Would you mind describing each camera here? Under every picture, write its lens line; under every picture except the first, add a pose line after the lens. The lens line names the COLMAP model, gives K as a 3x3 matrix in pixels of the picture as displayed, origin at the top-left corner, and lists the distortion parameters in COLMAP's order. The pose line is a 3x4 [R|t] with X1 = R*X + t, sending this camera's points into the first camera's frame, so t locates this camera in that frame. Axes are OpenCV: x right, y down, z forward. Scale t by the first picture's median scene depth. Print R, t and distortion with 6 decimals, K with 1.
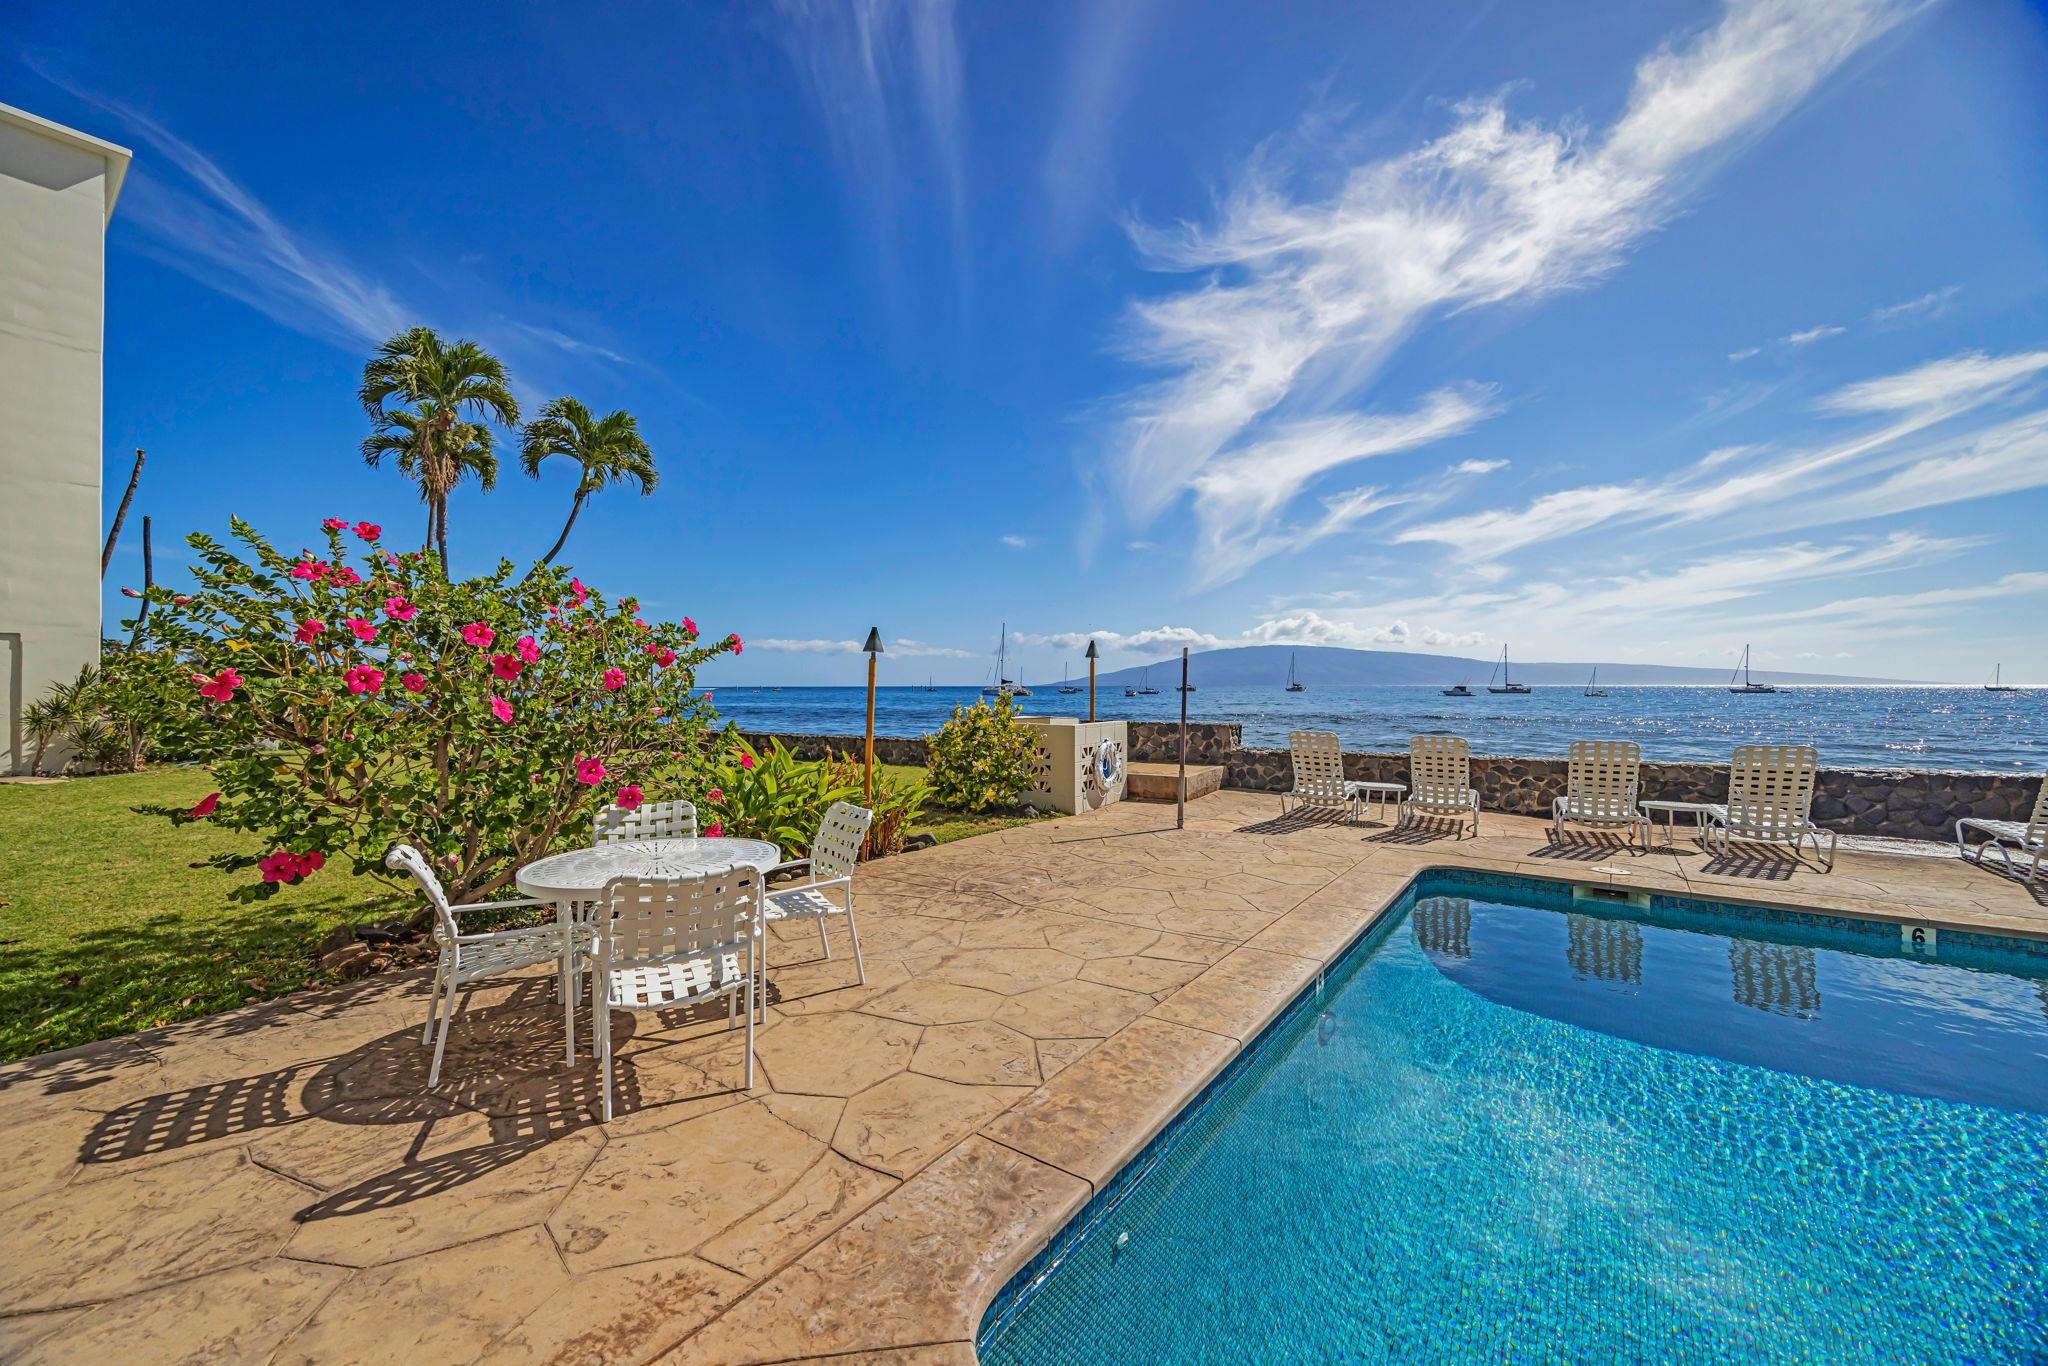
lens RADIAL K [[799.9, 0, 1027.9], [0, 799.9, 650.2], [0, 0, 1]] dist [-0.004764, 0.001059]
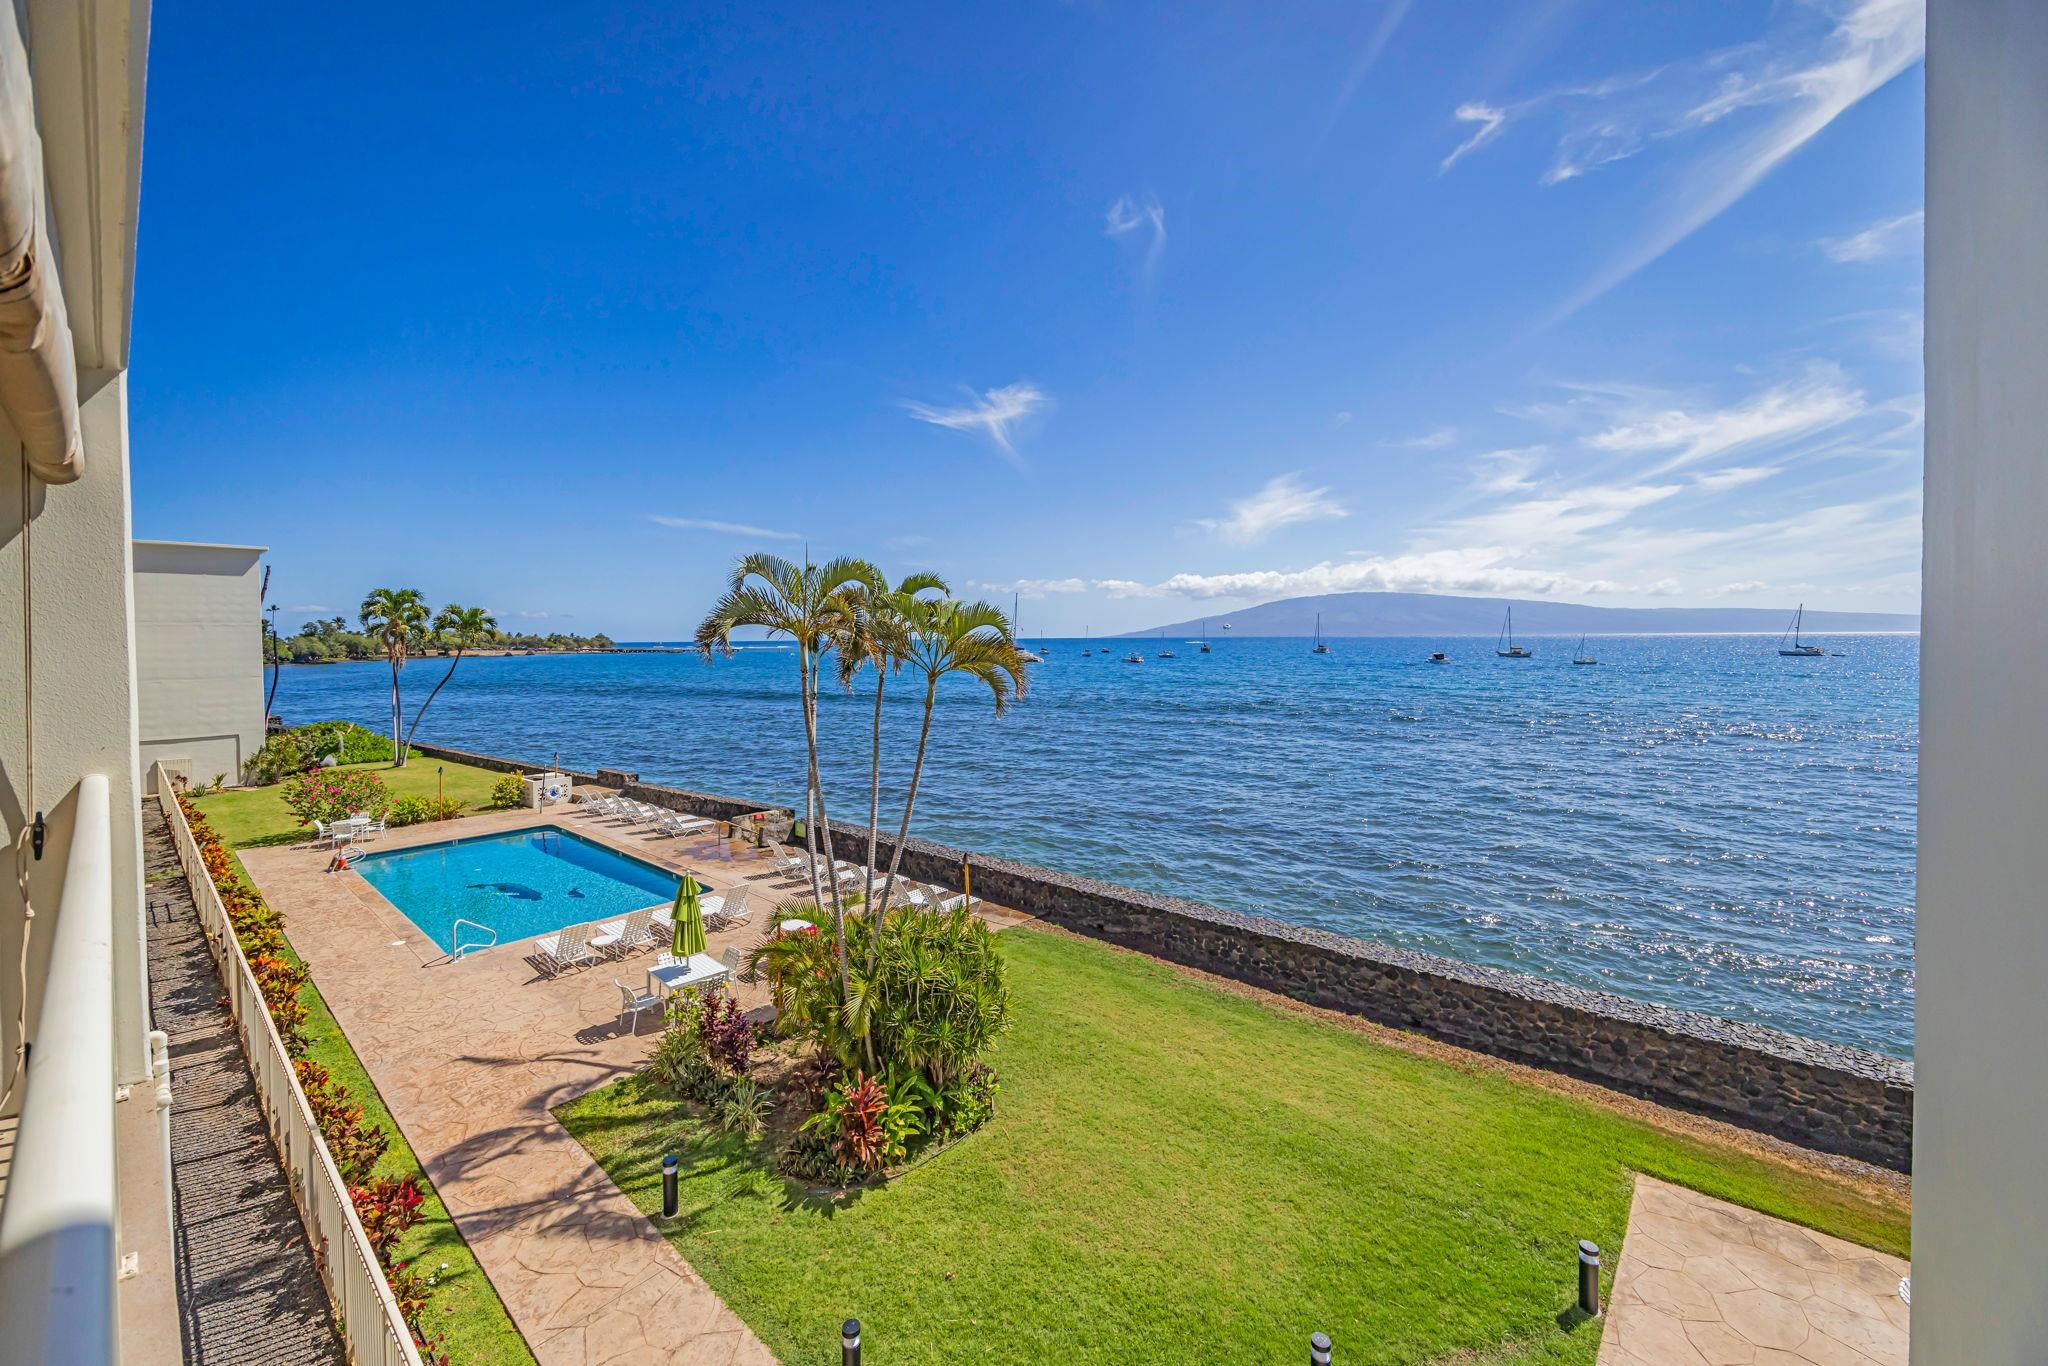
lens RADIAL K [[799.9, 0, 1028.9], [0, 799.9, 630.8], [0, 0, 1]] dist [-0.004764, 0.001059]
pose [[0.996371, -0.006327, -0.084884, 1.733820], [0.009636, 0.999207, 0.038626, -0.465357], [0.084572, -0.039304, 0.995642, -1.533353]]
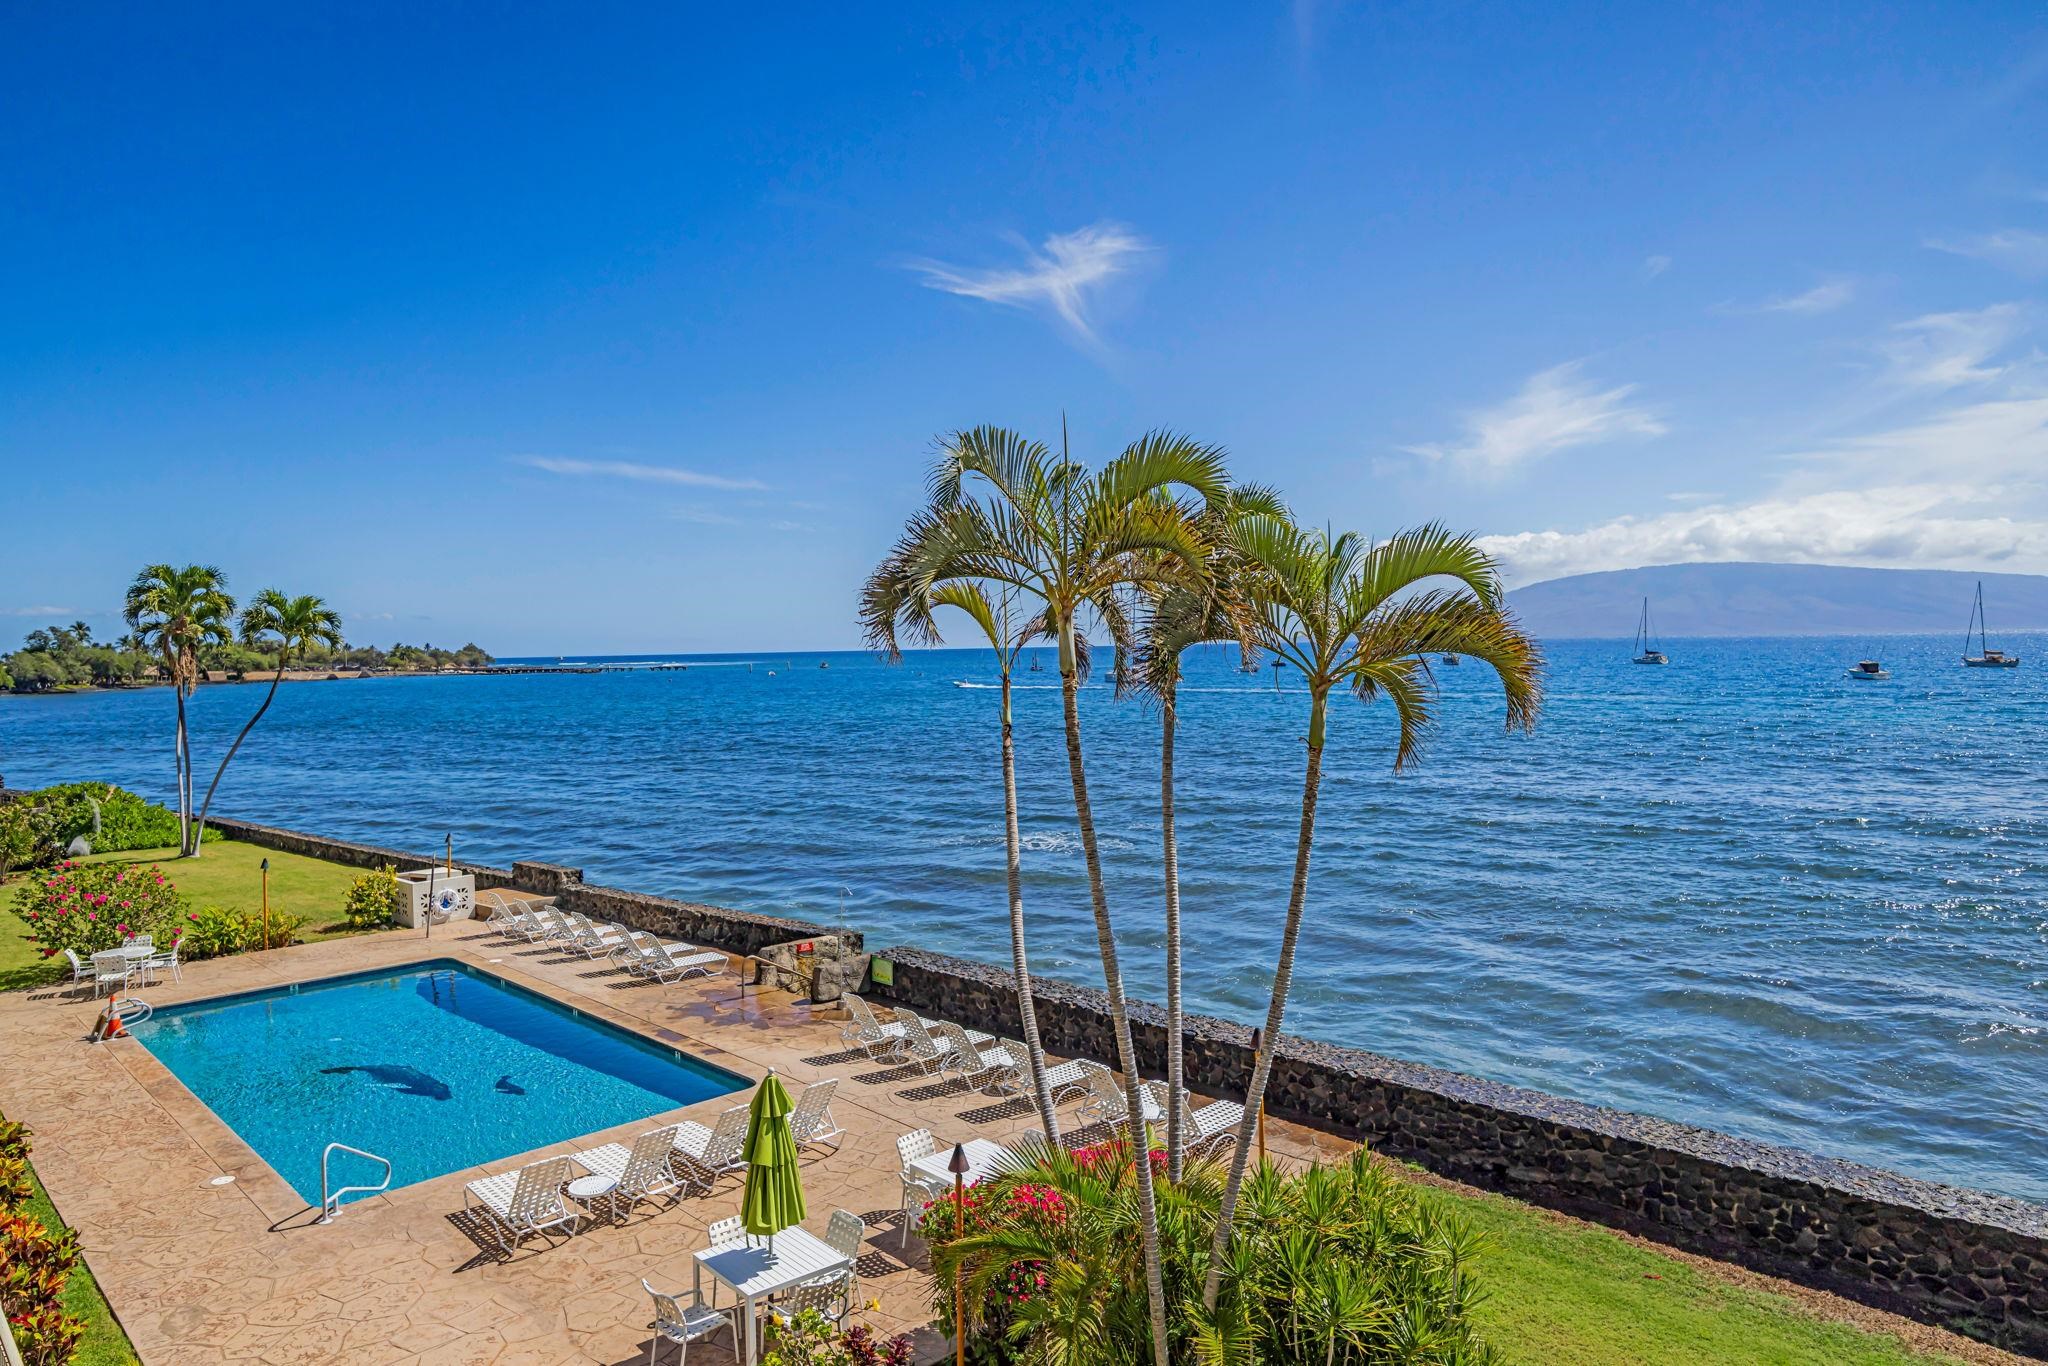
lens RADIAL K [[1289.2, 0, 1051.0], [0, 1289.2, 632.7], [0, 0, 1]] dist [0.002377, -0.004036]
pose [[0.988357, -0.016834, -0.151219, 1.513900], [0.022668, 0.999060, 0.036943, -0.437240], [0.150455, -0.039941, 0.987810, -1.359677]]
